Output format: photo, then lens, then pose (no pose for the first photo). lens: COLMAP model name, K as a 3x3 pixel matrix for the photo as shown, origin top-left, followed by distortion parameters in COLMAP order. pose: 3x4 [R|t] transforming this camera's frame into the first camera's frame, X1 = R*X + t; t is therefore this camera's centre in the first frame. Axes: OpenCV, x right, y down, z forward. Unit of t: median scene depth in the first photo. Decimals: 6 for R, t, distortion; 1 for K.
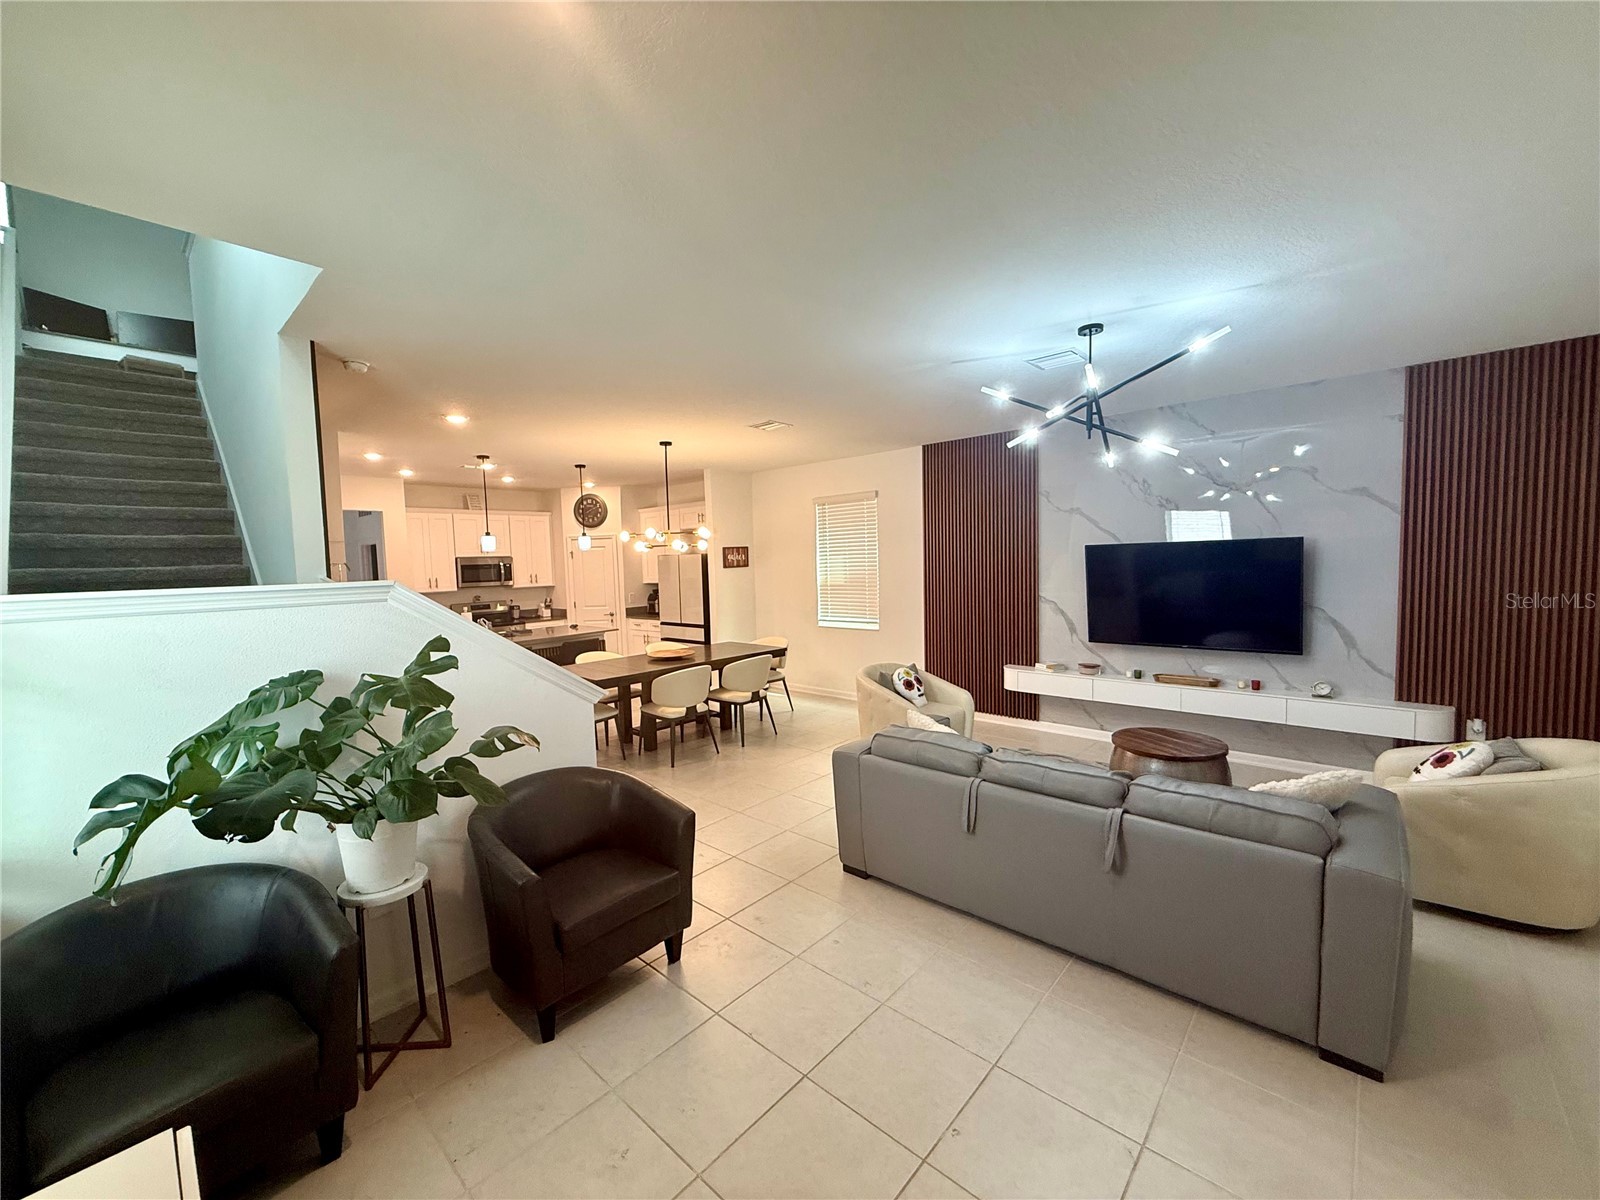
lens RADIAL K [[636.6, 0, 797.6], [0, 636.6, 603.6], [0, 0, 1]] dist [-0.003434, 0.000704]
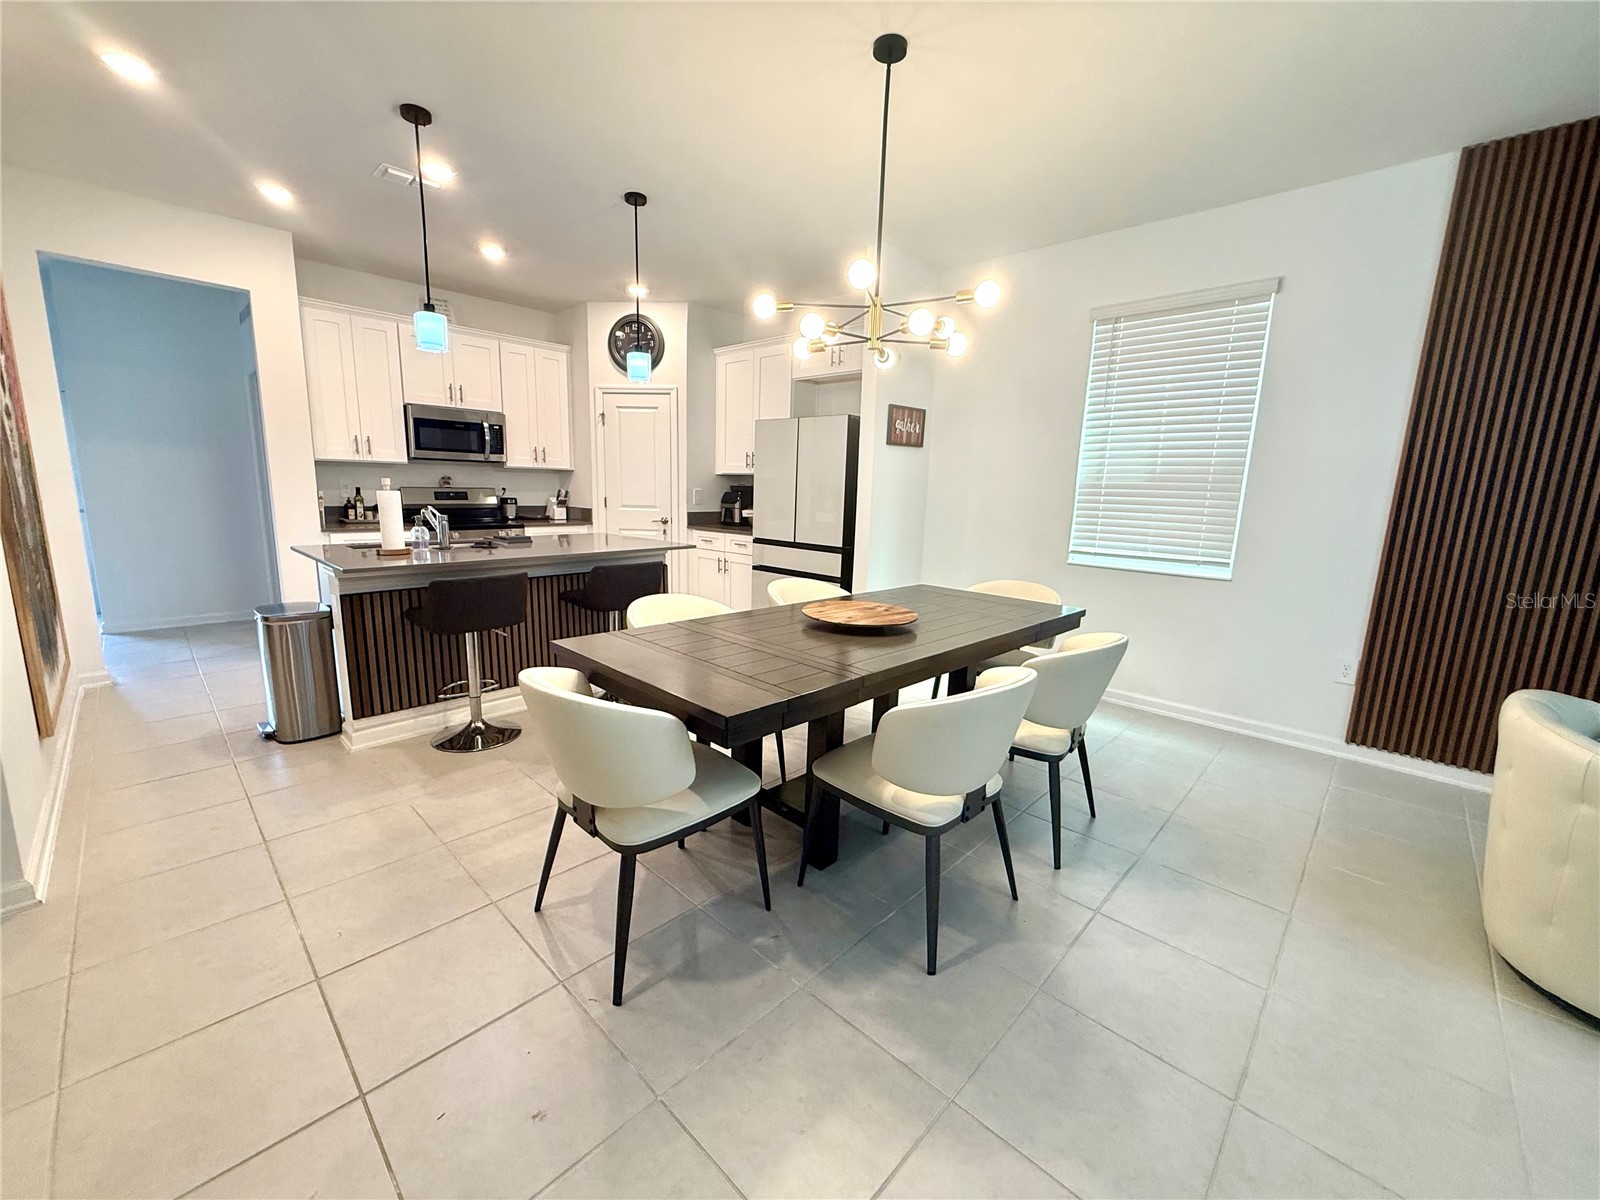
lens RADIAL K [[636.6, 0, 797.7], [0, 636.6, 602.0], [0, 0, 1]] dist [-0.003434, 0.000704]
pose [[0.997978, 0.062294, -0.012606, -0.166312], [-0.060525, 0.992021, 0.110598, 0.020483], [0.019395, -0.109611, 0.993785, 0.420892]]
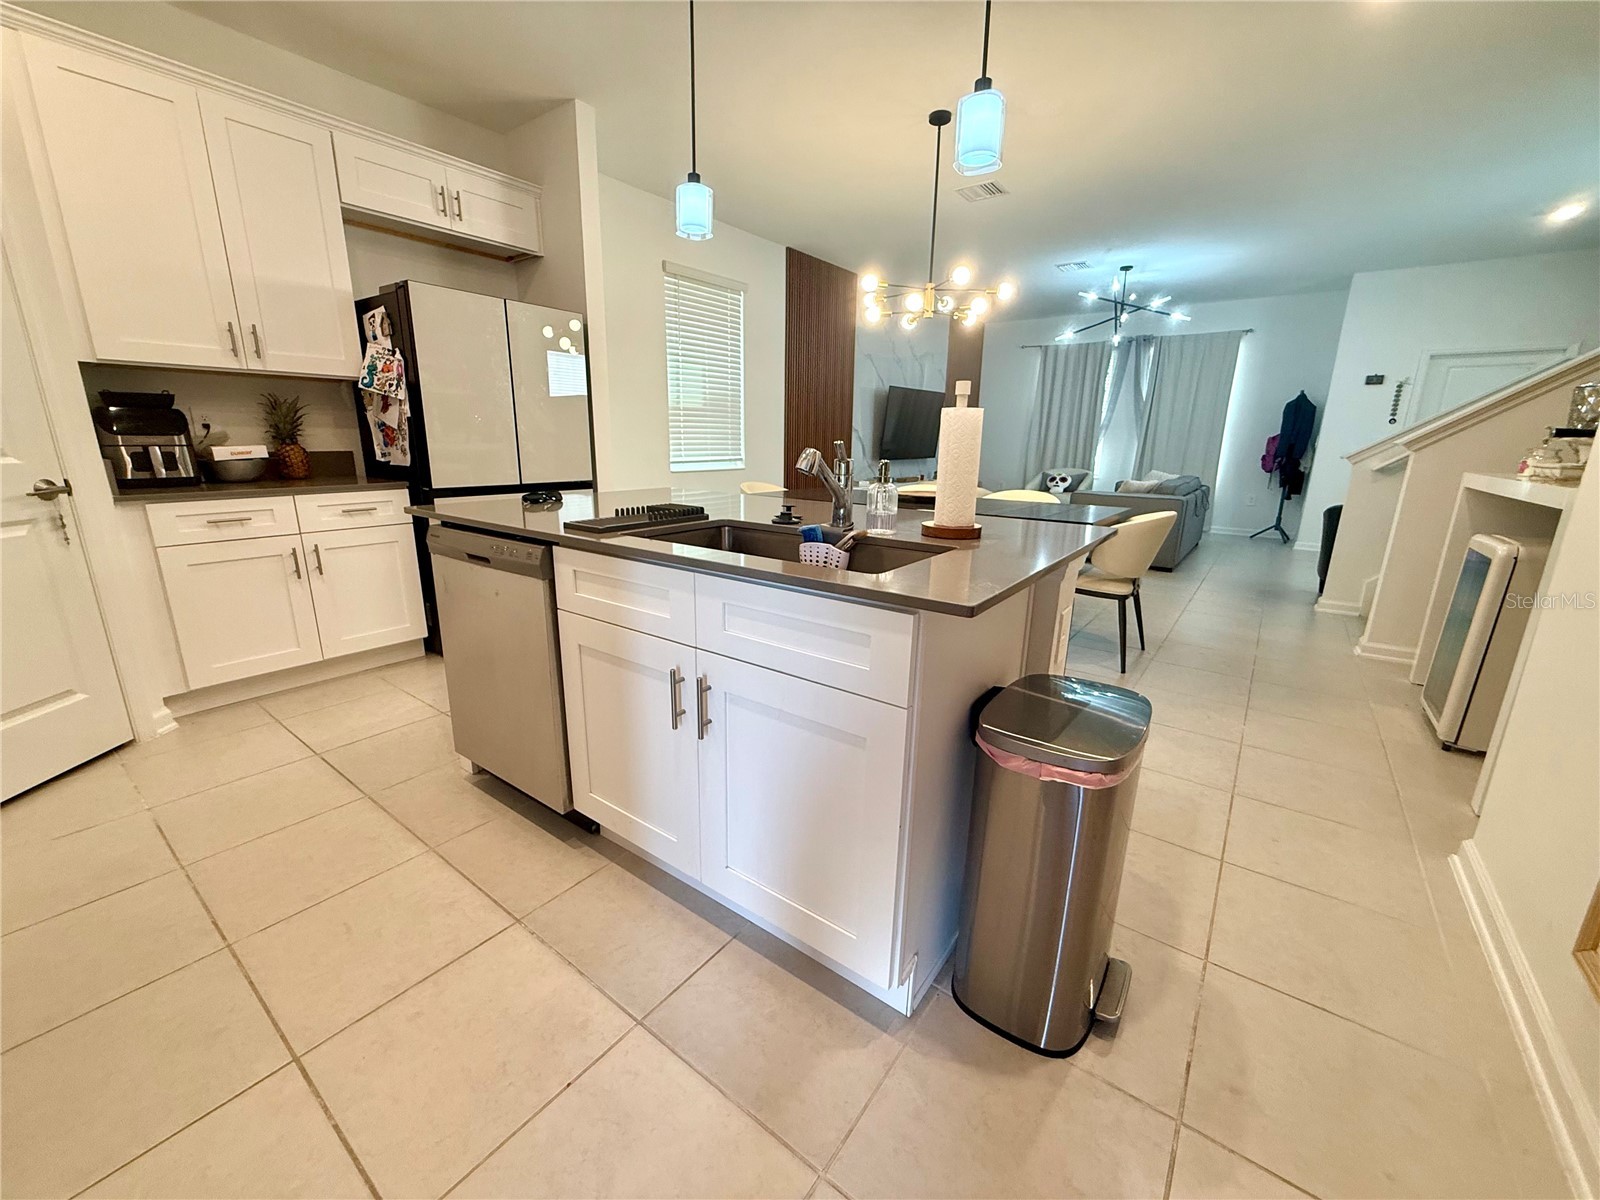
lens RADIAL K [[636.6, 0, 792.7], [0, 636.6, 601.1], [0, 0, 1]] dist [-0.003434, 0.000704]
pose [[-0.090872, -0.221653, 0.970882, -0.588481], [0.059193, 0.971990, 0.227446, 0.020860], [-0.994102, 0.078138, -0.075206, 0.846508]]
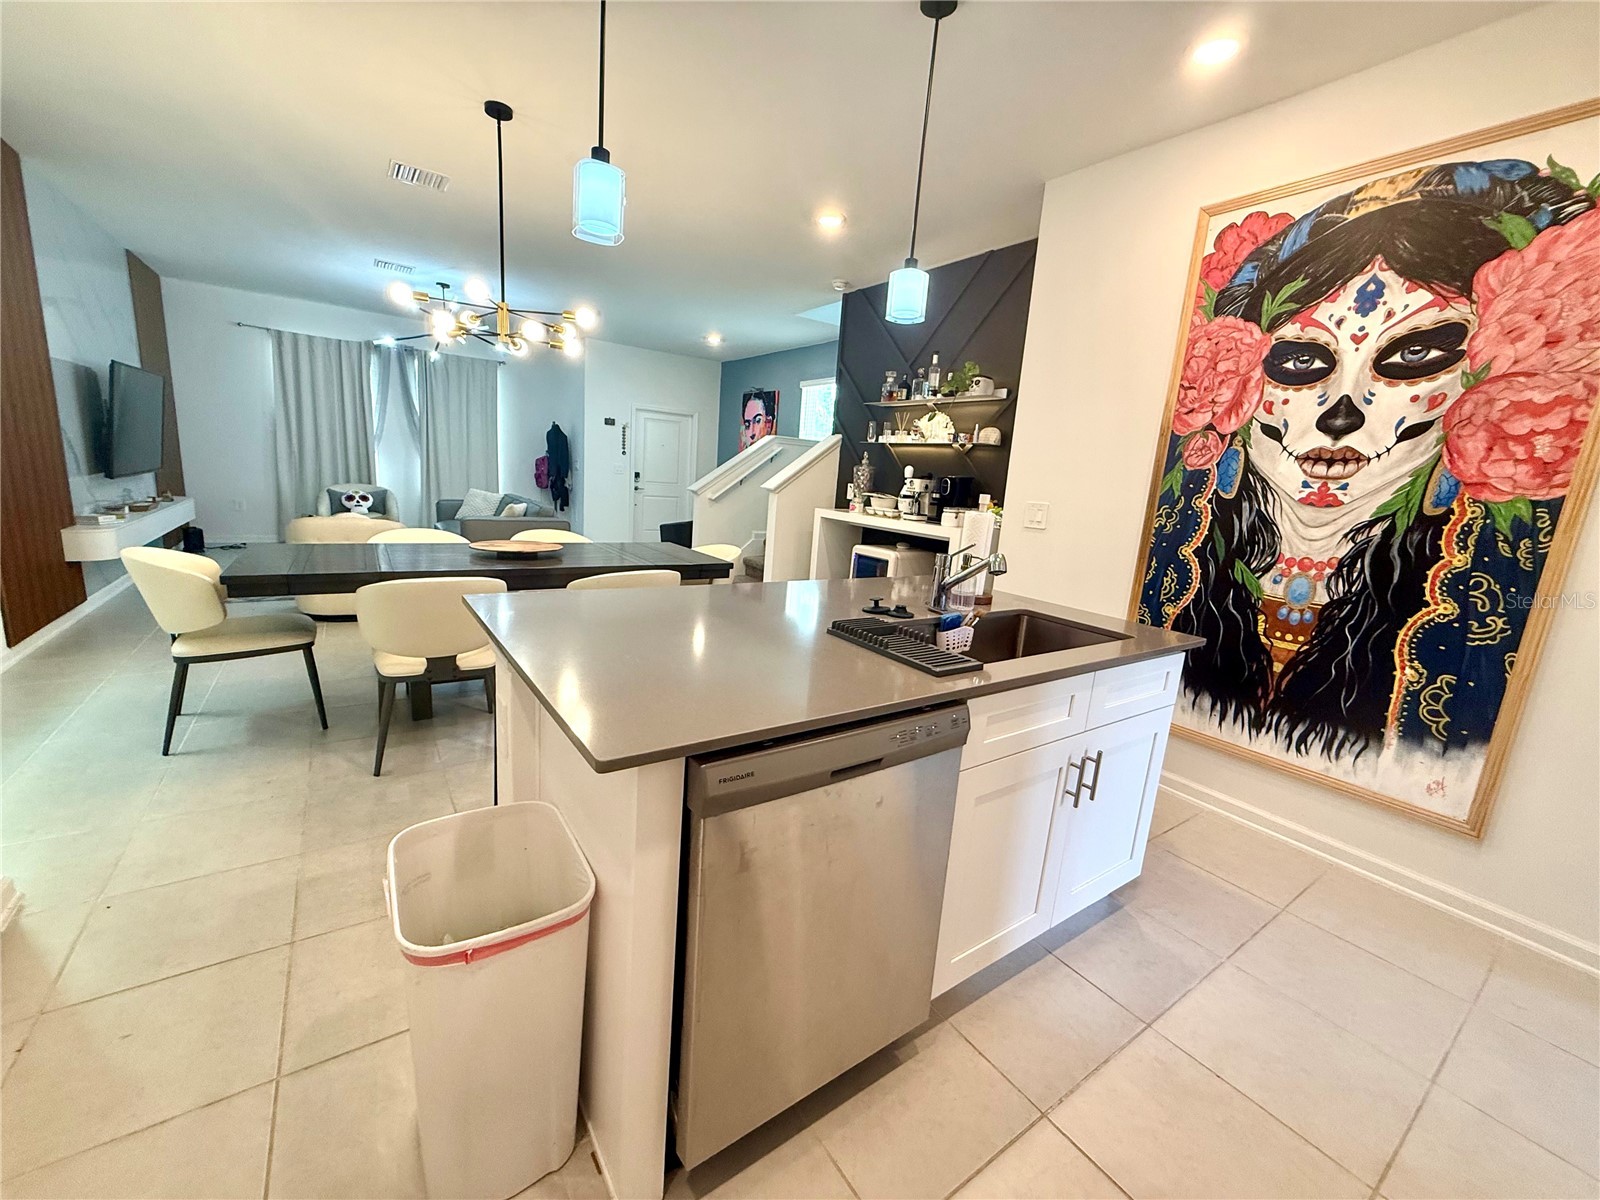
lens RADIAL K [[636.6, 0, 794.3], [0, 636.6, 600.1], [0, 0, 1]] dist [-0.003434, 0.000704]
pose [[-0.973207, -0.085836, 0.213307, -0.391838], [-0.028353, 0.965425, 0.259134, -0.018483], [-0.228175, 0.246143, -0.941992, 1.046699]]
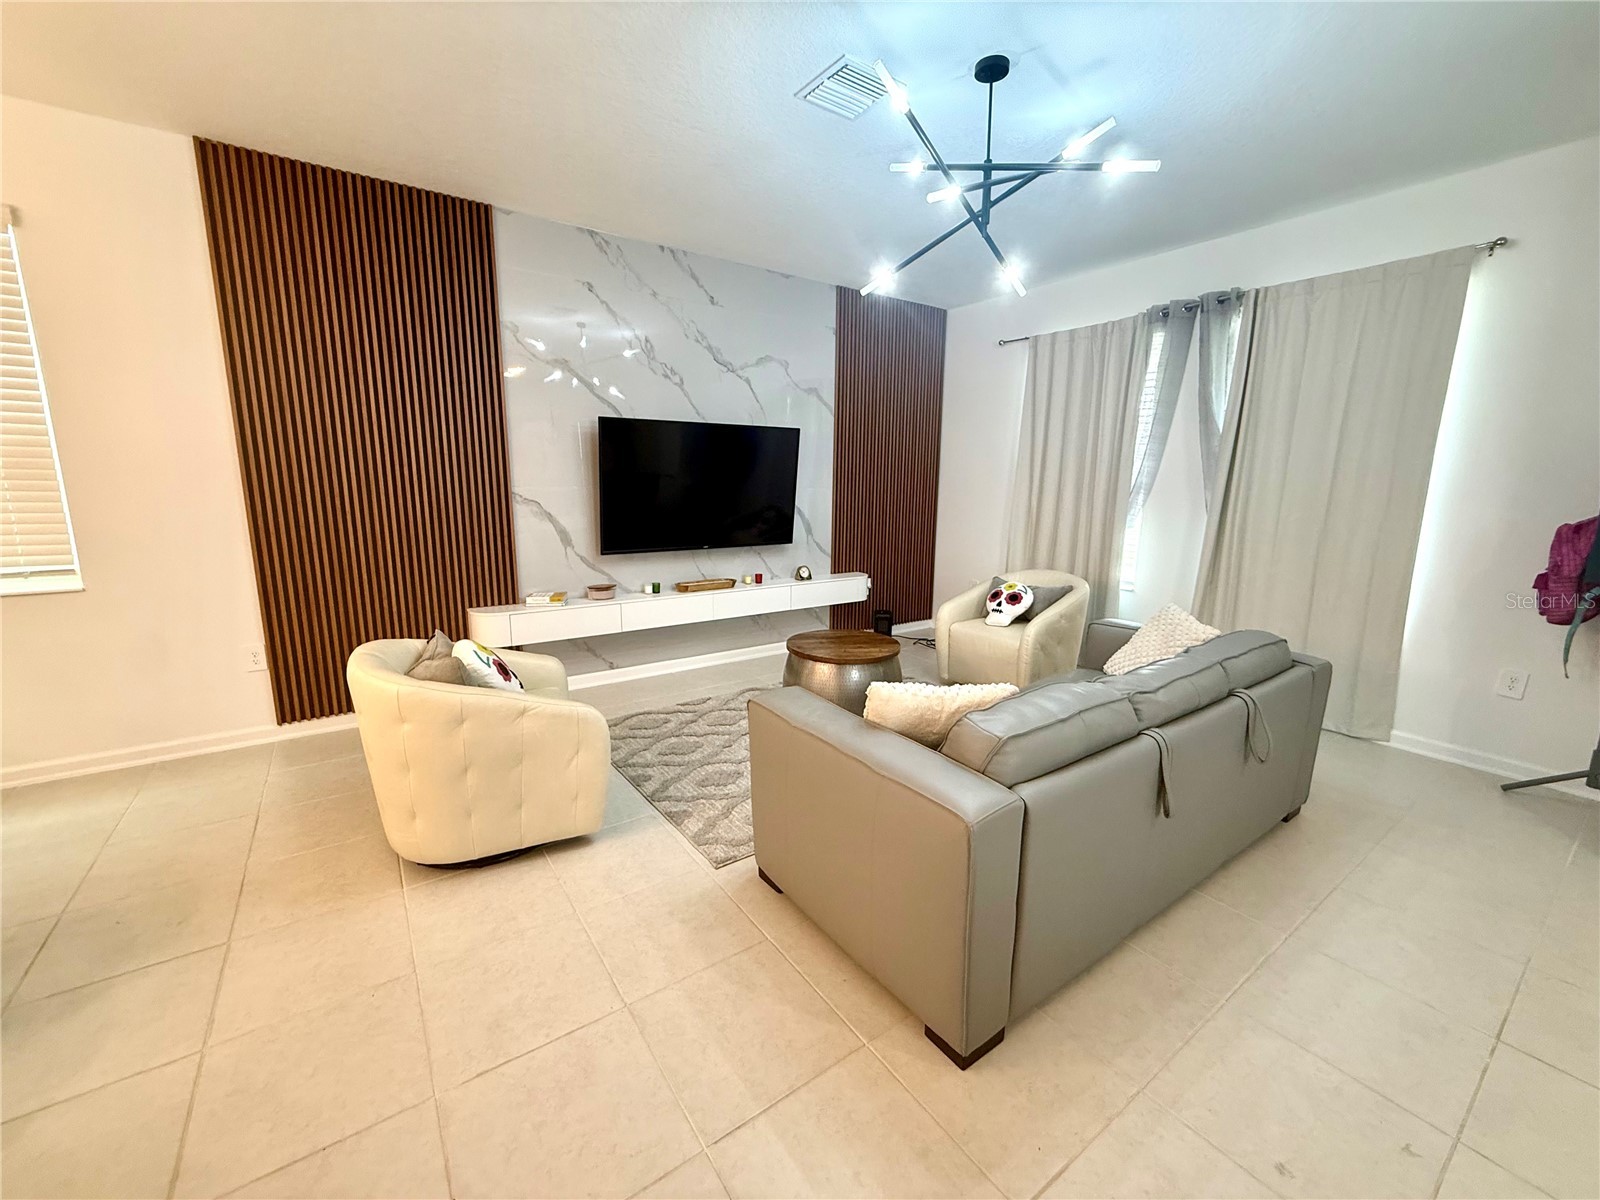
lens RADIAL K [[636.6, 0, 793.1], [0, 636.6, 600.4], [0, 0, 1]] dist [-0.003434, 0.000704]
pose [[0.219744, -0.151626, 0.963702, -0.130594], [0.051431, 0.988274, 0.143765, 0.012041], [-0.974201, 0.017973, 0.224966, 0.403393]]
